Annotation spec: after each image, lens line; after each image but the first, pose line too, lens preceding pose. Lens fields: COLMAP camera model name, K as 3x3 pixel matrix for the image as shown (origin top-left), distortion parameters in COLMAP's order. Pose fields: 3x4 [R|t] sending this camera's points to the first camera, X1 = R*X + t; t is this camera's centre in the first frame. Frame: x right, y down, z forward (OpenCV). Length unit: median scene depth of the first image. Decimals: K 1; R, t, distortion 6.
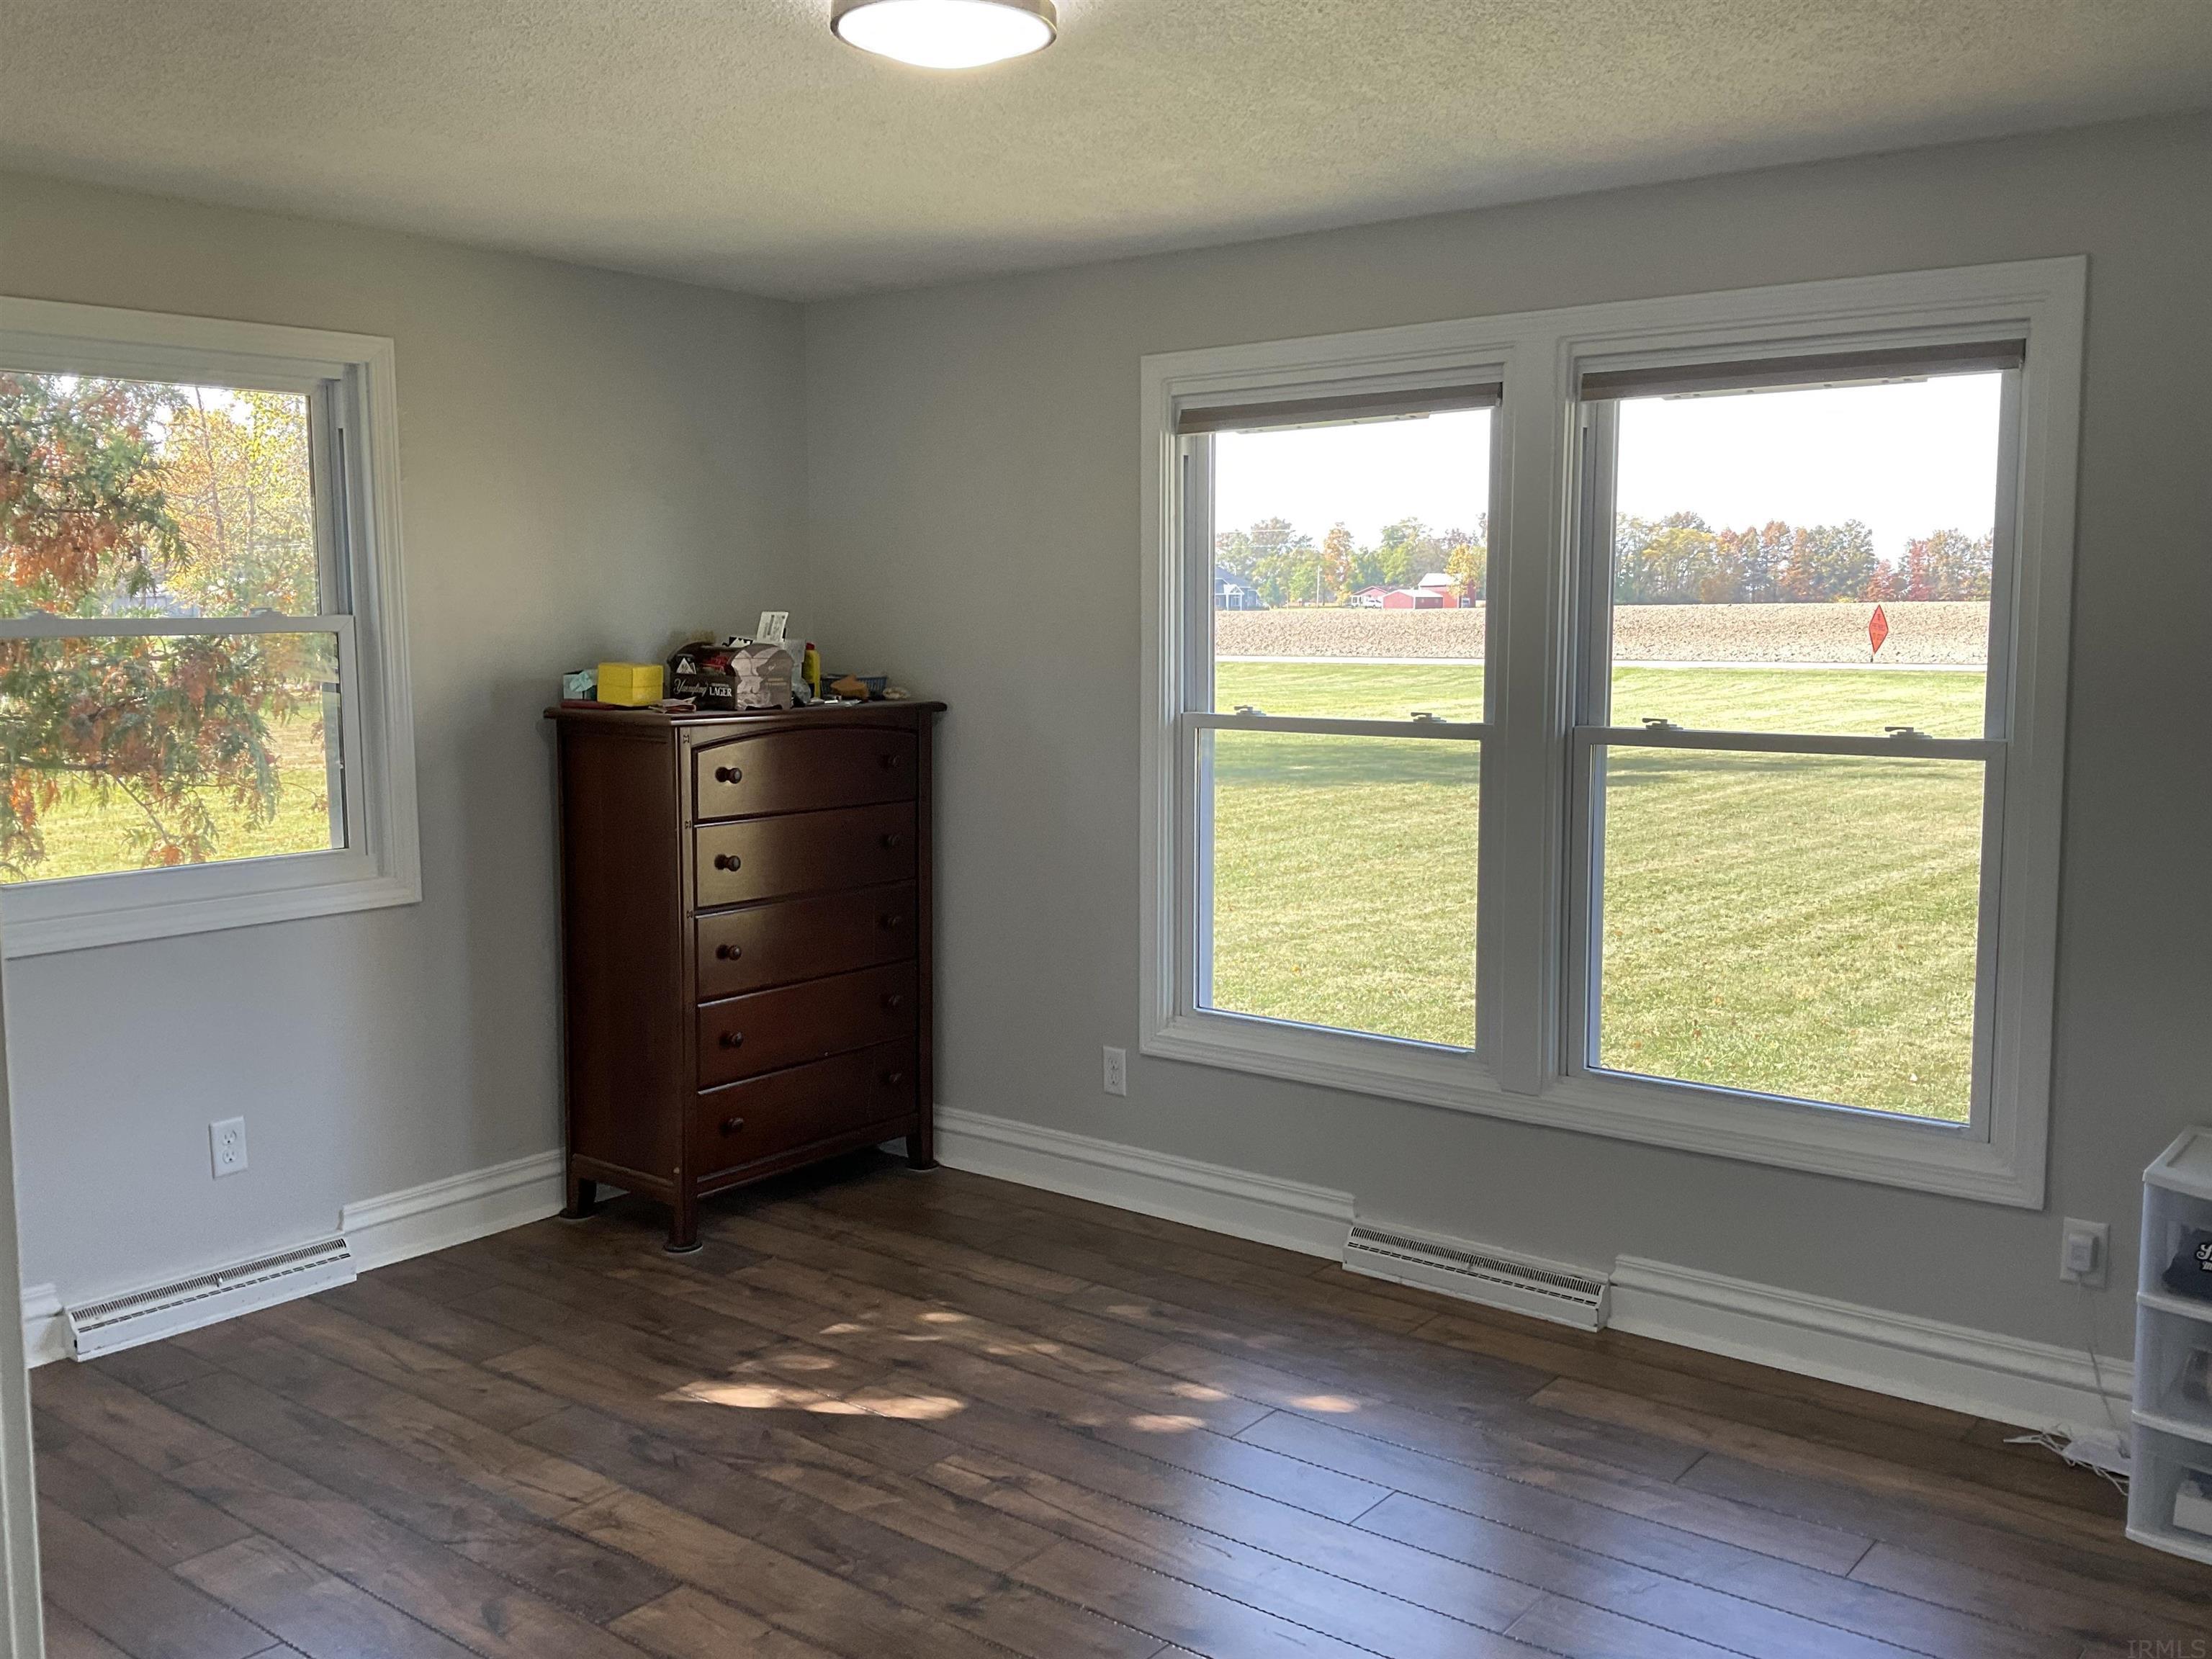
lens RADIAL K [[1965.3, 0, 1106.0], [0, 1965.3, 829.5], [0, 0, 1]] dist [0.012281, 0.003455]
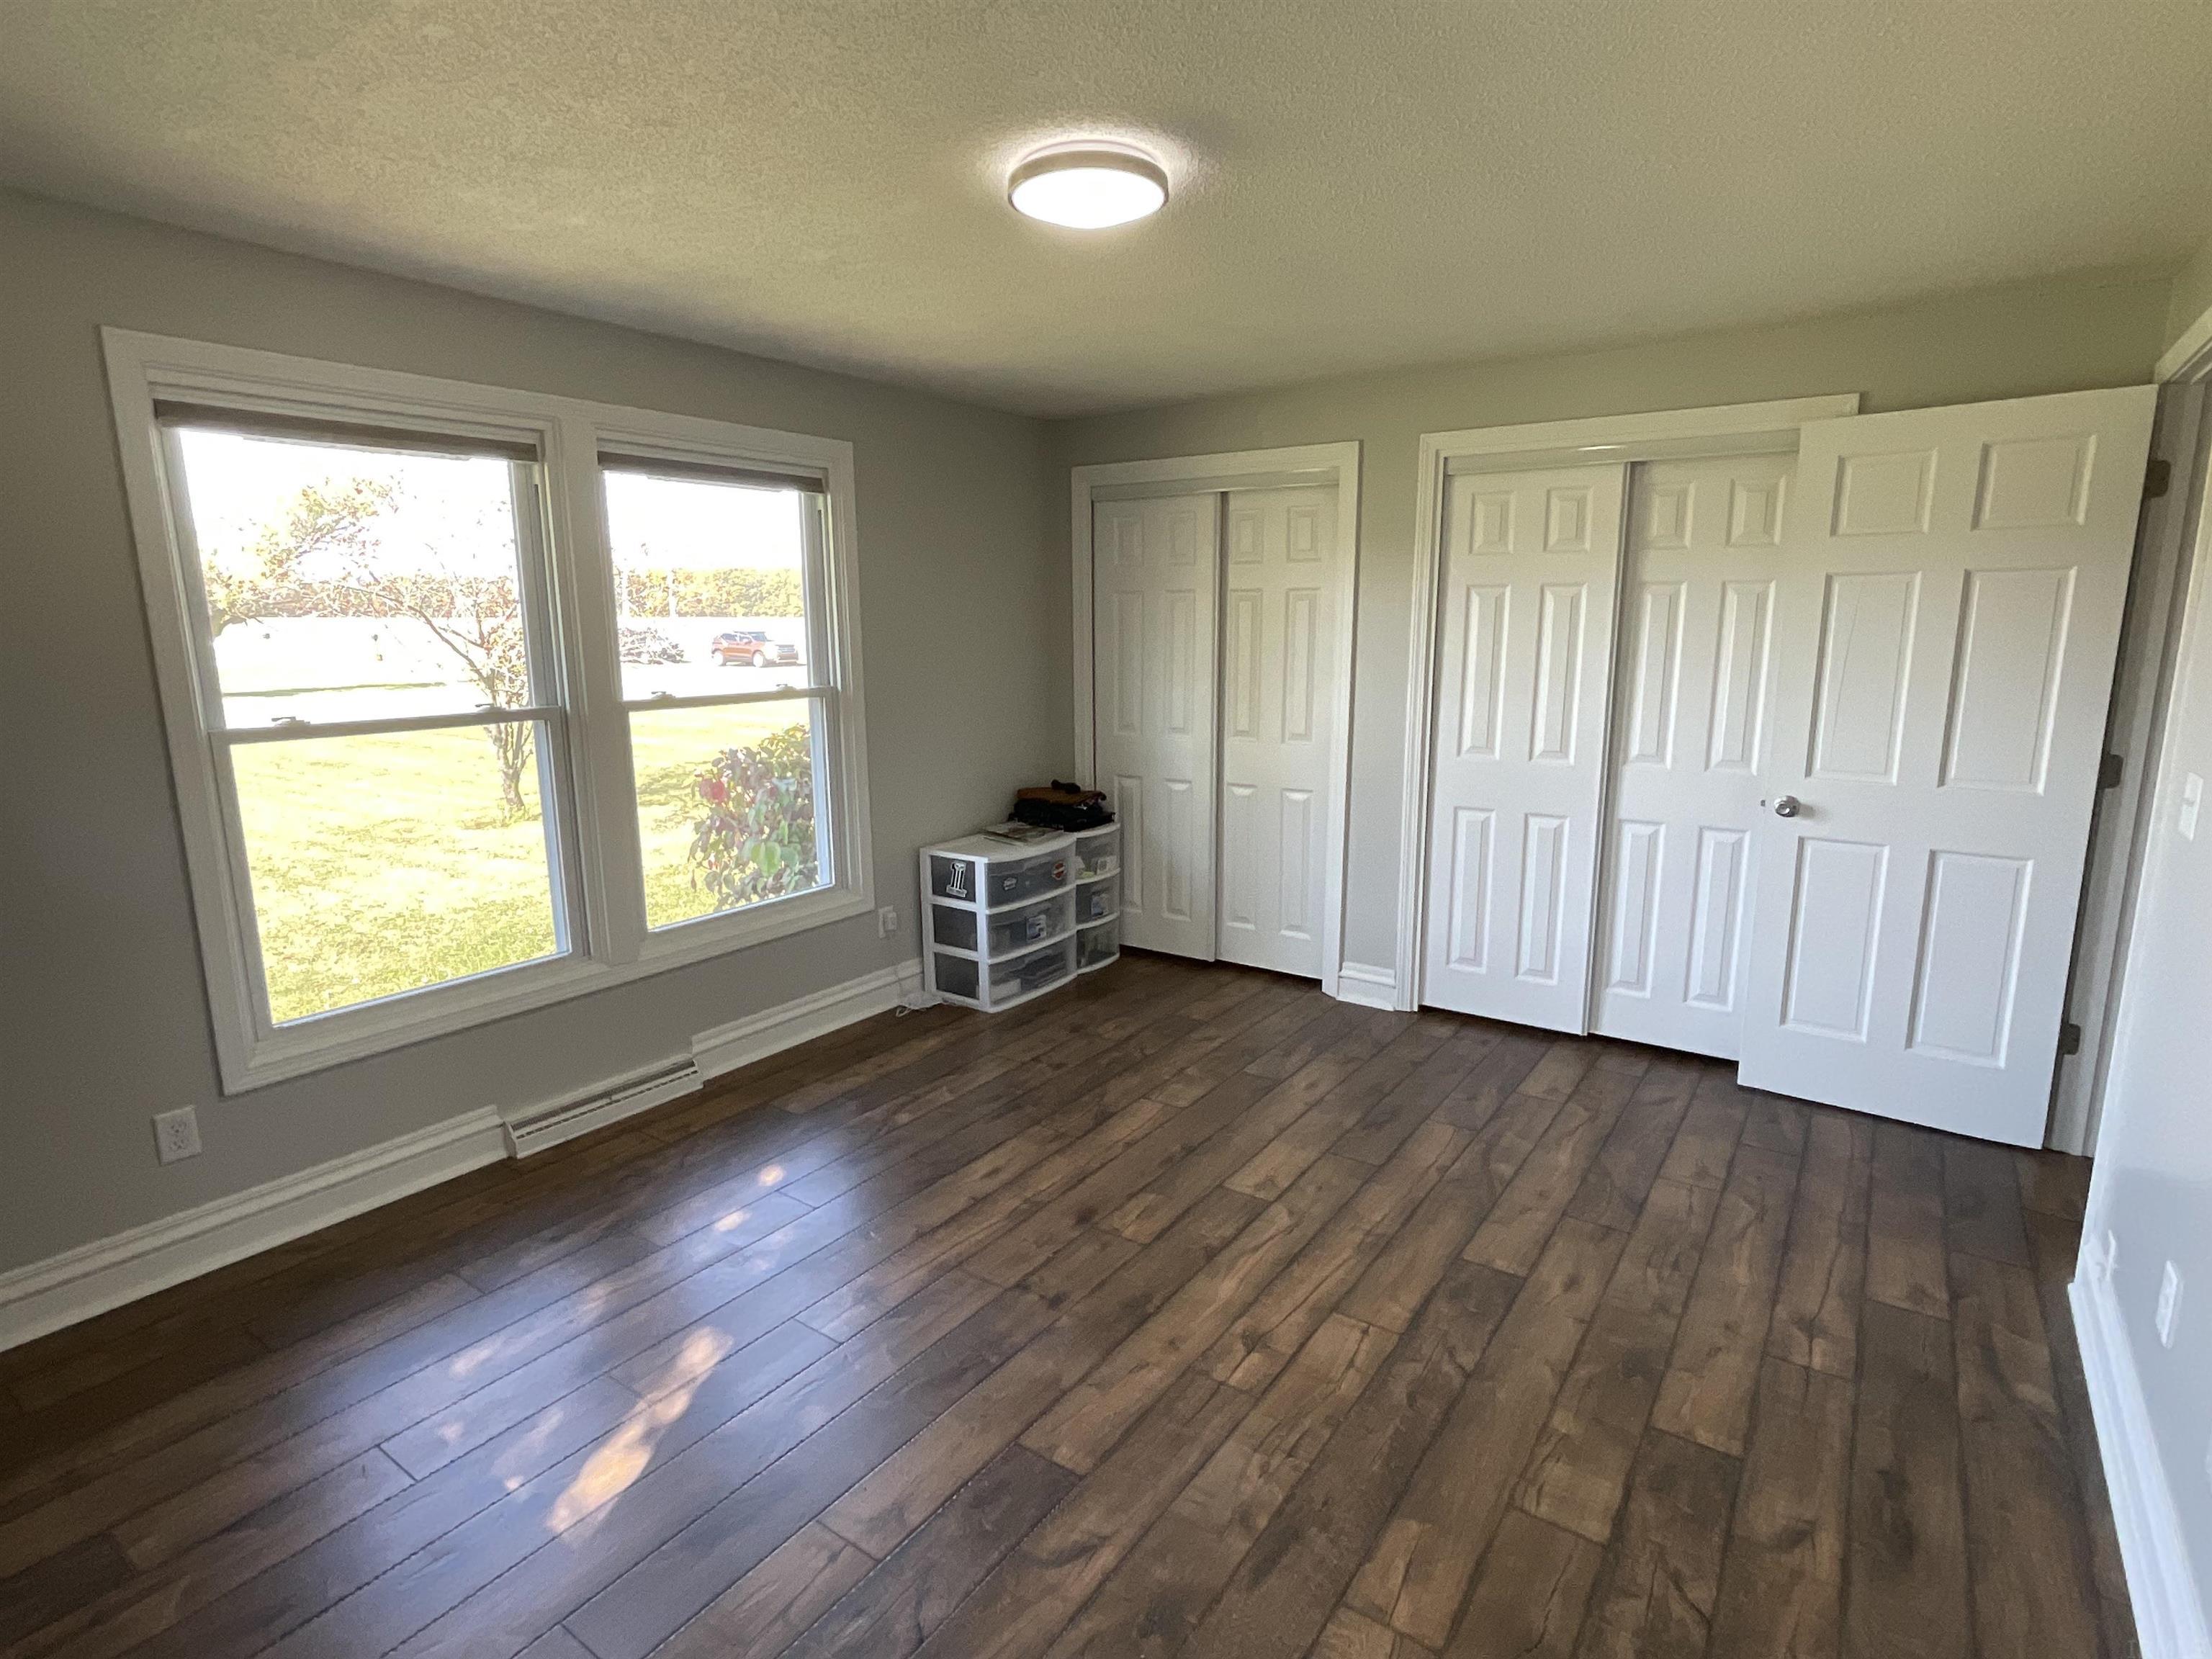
lens RADIAL K [[1157.7, 0, 1106.0], [0, 1157.7, 829.5], [0, 0, 1]] dist [0.002987, 0.000733]
pose [[-0.065423, -0.187554, 0.980073, -0.636647], [0.112054, 0.974584, 0.193983, -0.086919], [-0.991546, 0.122513, -0.042744, 0.700140]]
